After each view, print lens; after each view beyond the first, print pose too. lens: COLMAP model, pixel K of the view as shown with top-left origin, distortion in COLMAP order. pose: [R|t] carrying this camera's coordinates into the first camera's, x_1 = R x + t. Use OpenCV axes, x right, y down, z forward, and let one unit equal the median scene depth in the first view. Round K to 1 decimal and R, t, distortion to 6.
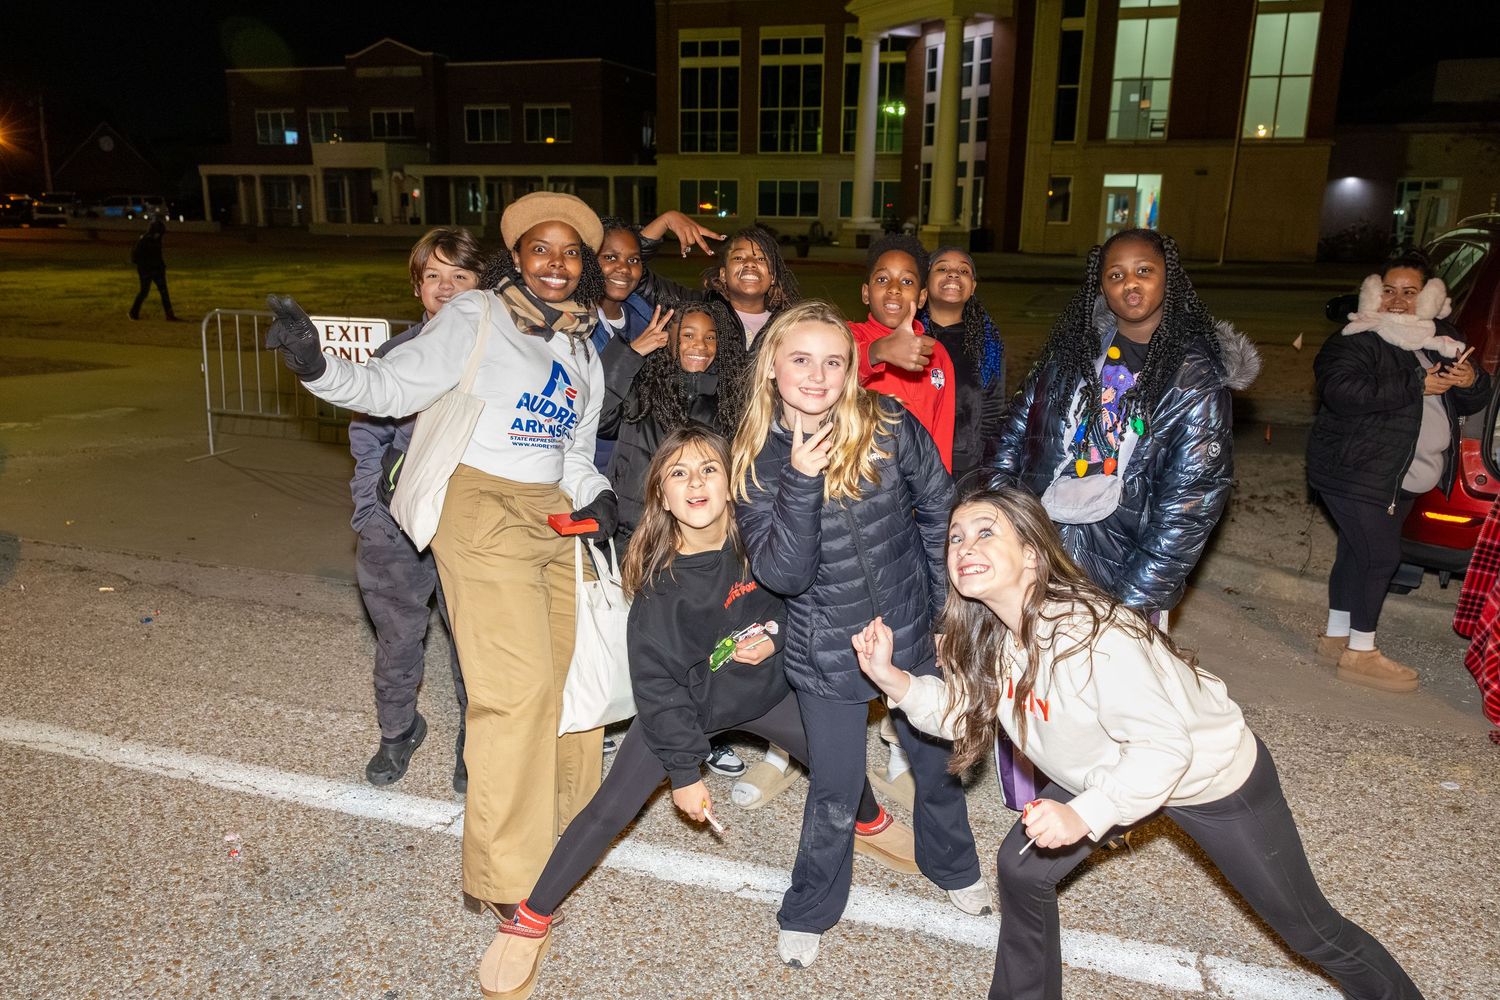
lens RADIAL K [[1178.0, 0, 750.0], [0, 1178.0, 500.0], [0, 0, 1]] dist [-0.033329, 0.009406]
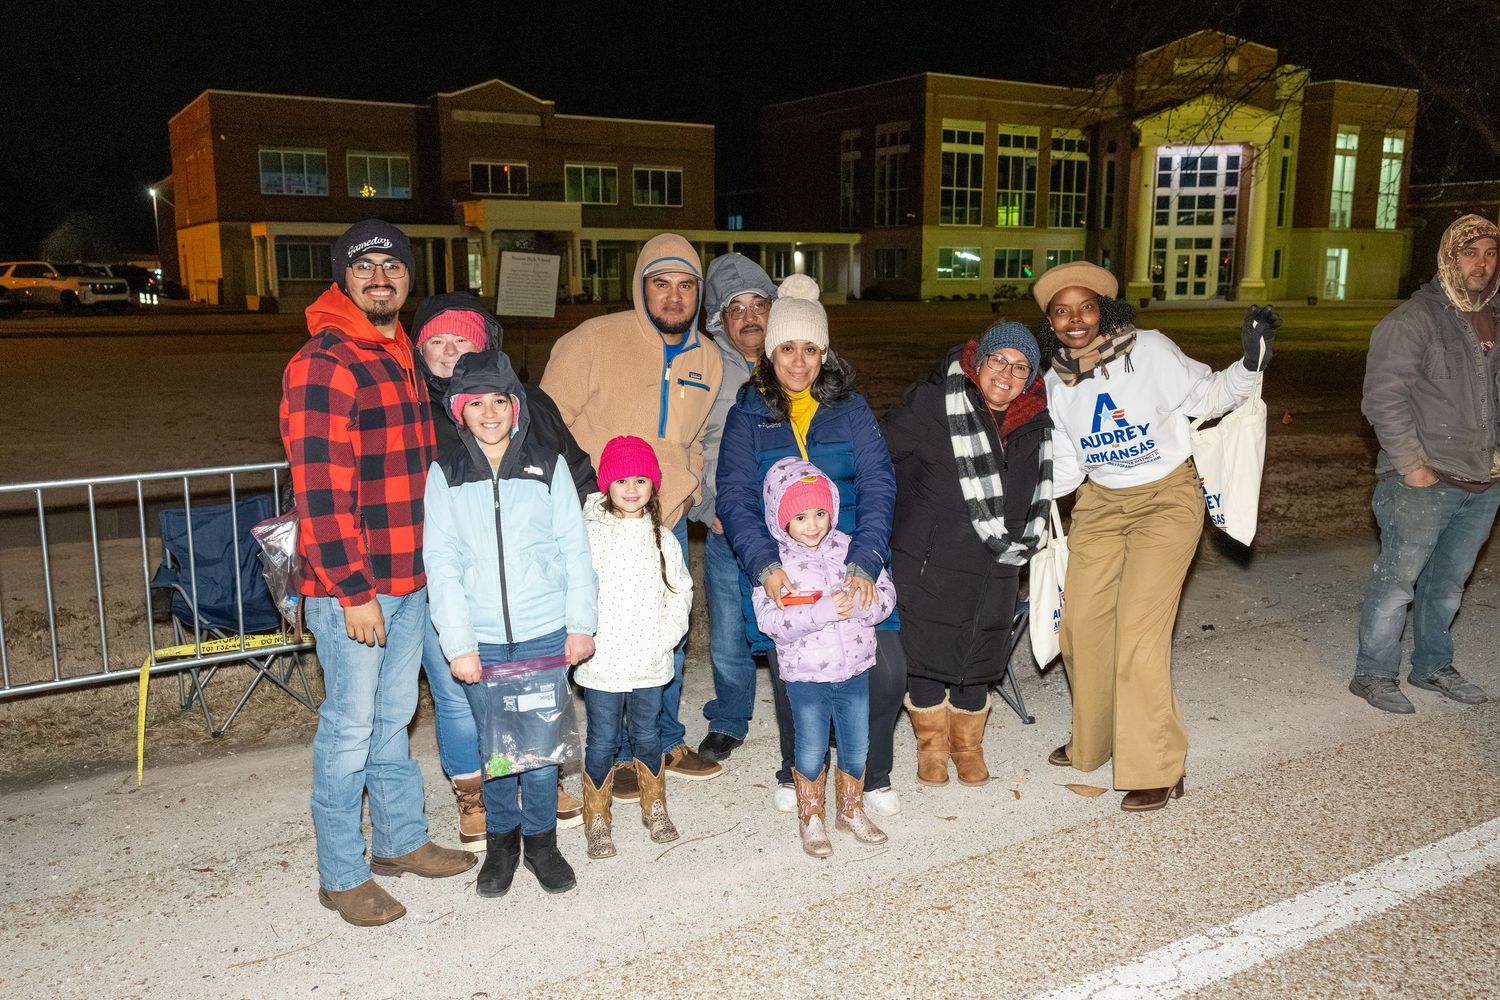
lens RADIAL K [[1178.0, 0, 750.0], [0, 1178.0, 500.0], [0, 0, 1]] dist [-0.033329, 0.009406]
pose [[0.654526, -0.158949, 0.739142, -1.083426], [0.190121, 0.980837, 0.042568, -0.116519], [-0.731744, 0.112664, 0.672203, 0.398808]]
